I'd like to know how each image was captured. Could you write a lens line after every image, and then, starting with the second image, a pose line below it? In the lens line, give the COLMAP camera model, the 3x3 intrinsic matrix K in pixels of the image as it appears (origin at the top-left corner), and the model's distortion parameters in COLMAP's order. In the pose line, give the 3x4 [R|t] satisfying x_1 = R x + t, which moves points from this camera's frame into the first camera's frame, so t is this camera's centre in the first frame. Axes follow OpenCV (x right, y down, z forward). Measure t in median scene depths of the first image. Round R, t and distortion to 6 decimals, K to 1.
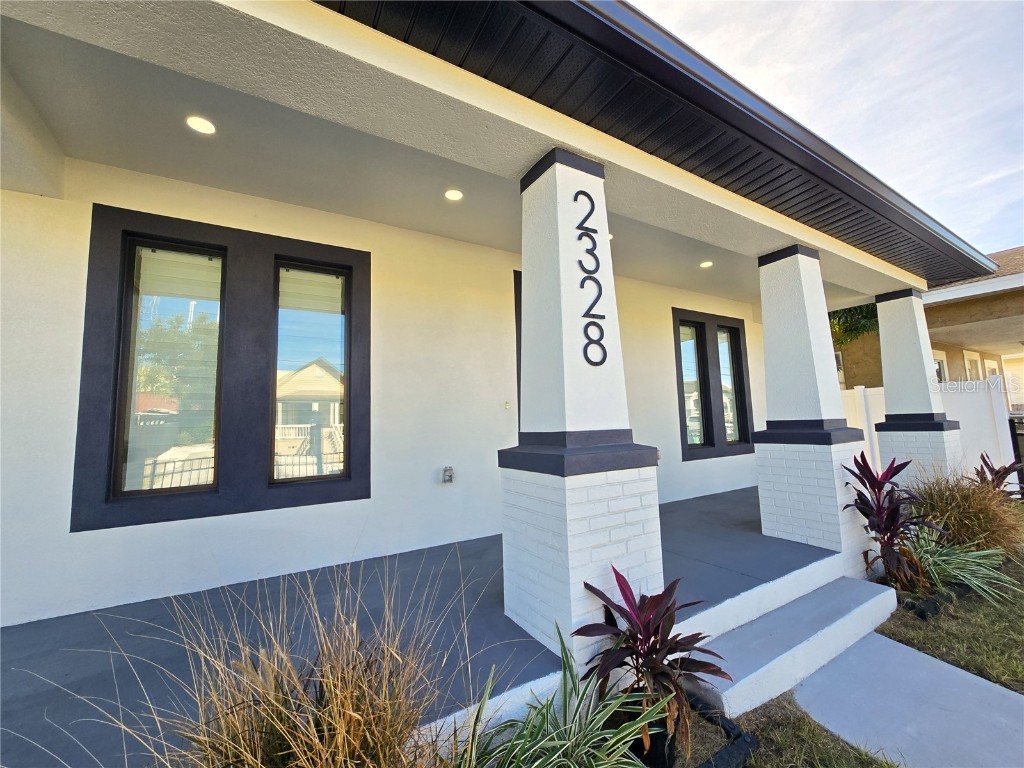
lens RADIAL K [[420.6, 0, 514.5], [0, 420.6, 379.8], [0, 0, 1]] dist [-0.001570, 0.000386]
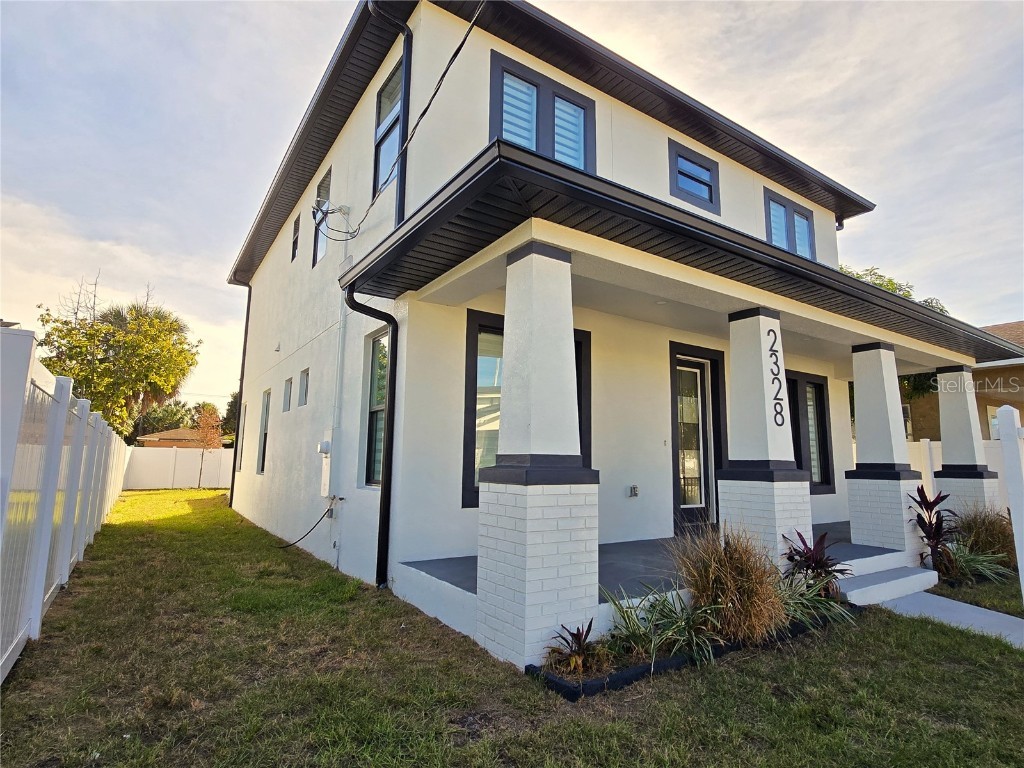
lens RADIAL K [[554.7, 0, 515.1], [0, 554.7, 377.5], [0, 0, 1]] dist [-0.001642, -0.001104]
pose [[0.997815, 0.053398, 0.038921, -0.711391], [-0.051460, 0.997462, -0.049199, -0.043757], [-0.041449, 0.047089, 0.998030, -0.930535]]
